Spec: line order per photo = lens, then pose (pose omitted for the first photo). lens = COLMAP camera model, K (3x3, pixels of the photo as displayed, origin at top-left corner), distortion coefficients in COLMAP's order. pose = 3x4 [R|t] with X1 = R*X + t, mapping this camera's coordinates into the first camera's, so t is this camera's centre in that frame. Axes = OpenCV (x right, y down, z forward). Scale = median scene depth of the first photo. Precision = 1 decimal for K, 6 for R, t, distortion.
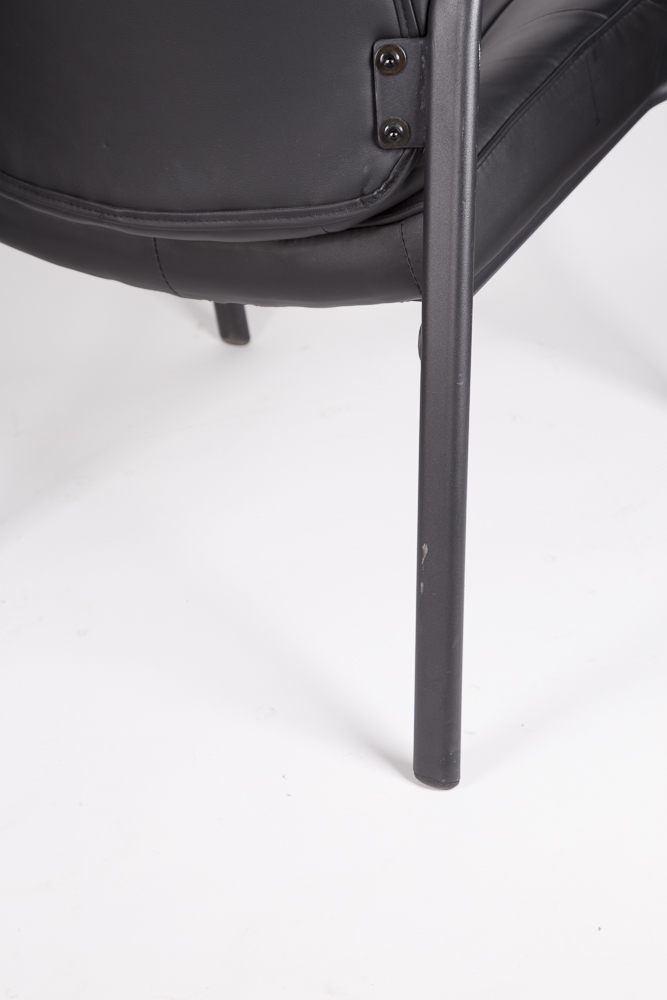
lens RADIAL K [[2031.8, 0, 337.6], [0, 2031.8, 495.9], [0, 0, 1]] dist [0.313724, 0.000000]
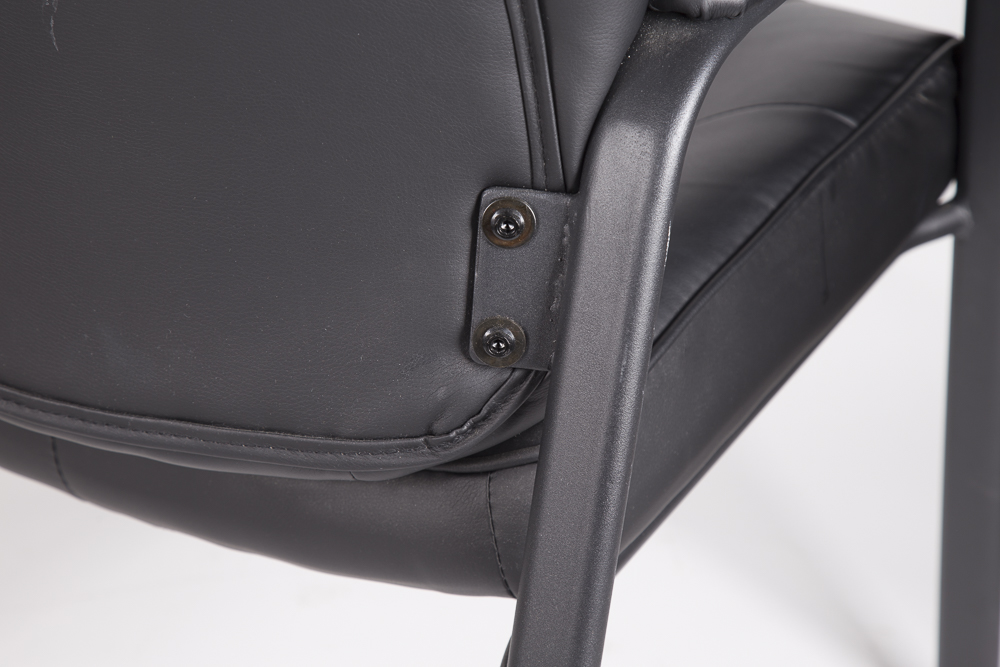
lens RADIAL K [[2580.1, 0, 498.2], [0, 2580.1, 331.1], [0, 0, 1]] dist [0.454638, 0.000000]
pose [[0.990272, 0.116221, 0.076514, -0.026855], [-0.115181, 0.993184, -0.017885, -0.163670], [-0.078071, 0.008898, 0.996908, 0.286366]]
